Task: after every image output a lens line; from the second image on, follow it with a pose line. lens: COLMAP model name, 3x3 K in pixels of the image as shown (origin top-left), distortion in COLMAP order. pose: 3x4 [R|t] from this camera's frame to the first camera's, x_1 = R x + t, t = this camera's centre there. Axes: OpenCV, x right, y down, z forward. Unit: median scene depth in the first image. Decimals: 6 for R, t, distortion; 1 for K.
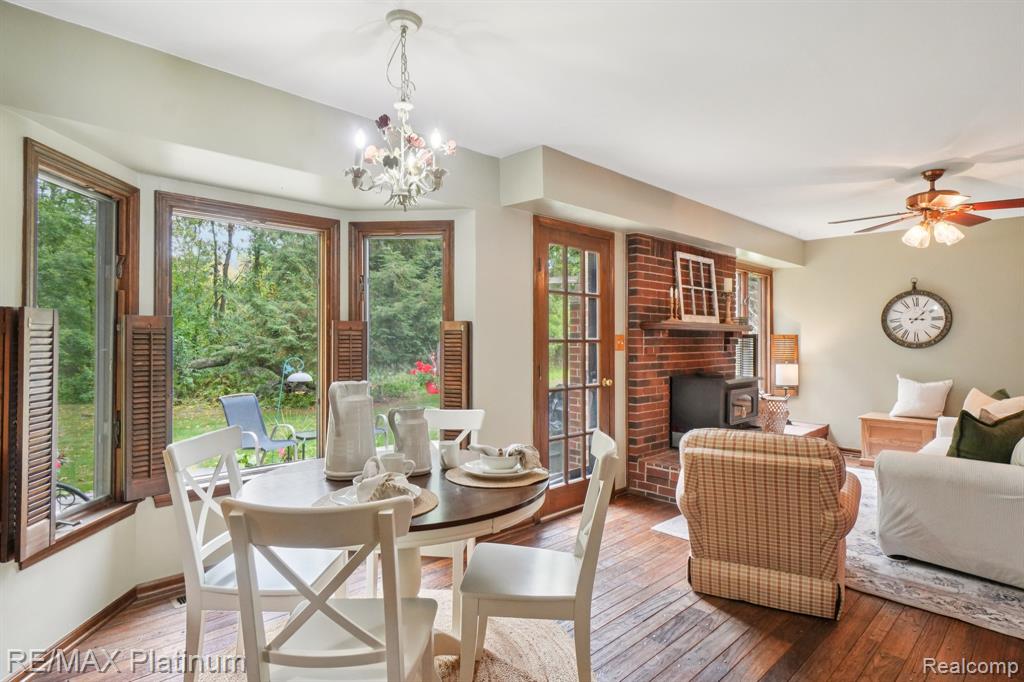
lens RADIAL K [[550.0, 0, 516.5], [0, 550.0, 338.8], [0, 0, 1]] dist [-0.005022, 0.000874]
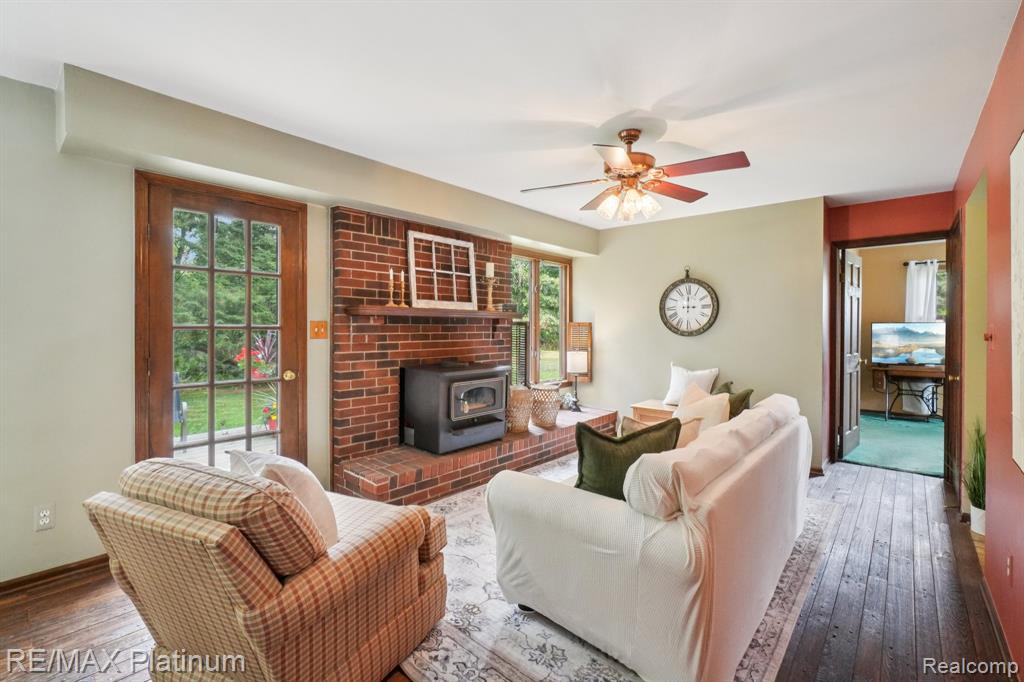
lens RADIAL K [[450.4, 0, 511.8], [0, 450.4, 328.2], [0, 0, 1]] dist [-0.004158, -0.000003]
pose [[0.997745, 0.003591, 0.067023, 0.414879], [-0.003945, 0.999979, 0.005149, -0.000449], [-0.067003, -0.005402, 0.997738, 0.239571]]
